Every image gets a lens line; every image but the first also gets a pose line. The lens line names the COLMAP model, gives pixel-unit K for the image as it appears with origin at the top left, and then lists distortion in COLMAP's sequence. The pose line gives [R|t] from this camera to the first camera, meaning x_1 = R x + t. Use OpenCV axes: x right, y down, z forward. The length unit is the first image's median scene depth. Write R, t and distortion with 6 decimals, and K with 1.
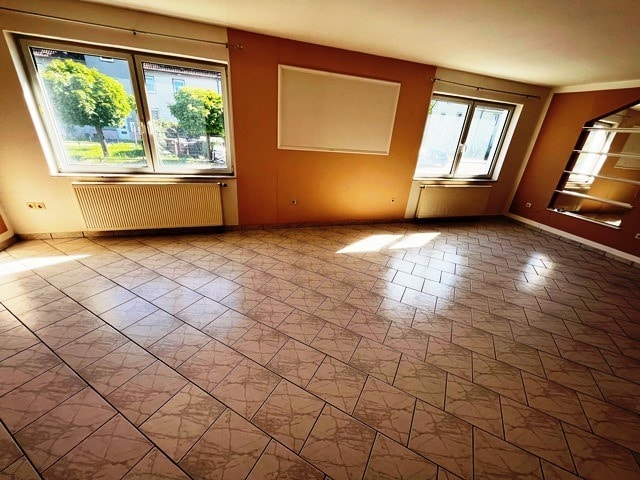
lens RADIAL K [[256.5, 0, 319.9], [0, 256.5, 240.5], [0, 0, 1]] dist [0.001038, 0.000027]
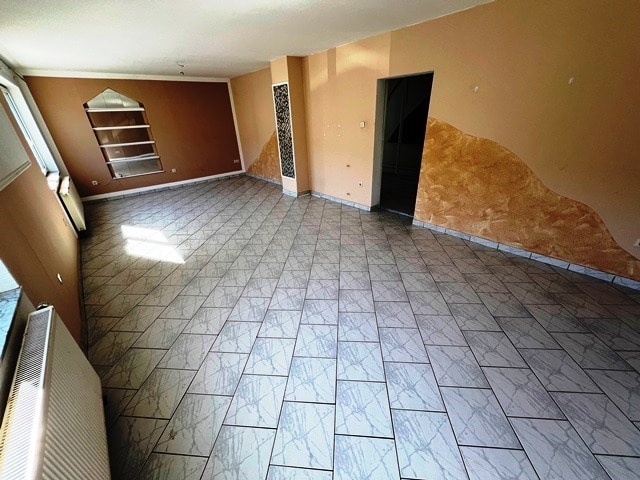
lens RADIAL K [[256.5, 0, 320.1], [0, 256.5, 241.0], [0, 0, 1]] dist [0.001038, 0.000027]
pose [[-0.395289, -0.460529, 0.794770, -0.843273], [0.386247, 0.701692, 0.598700, -0.378134], [-0.833403, 0.543637, -0.099494, 0.668715]]
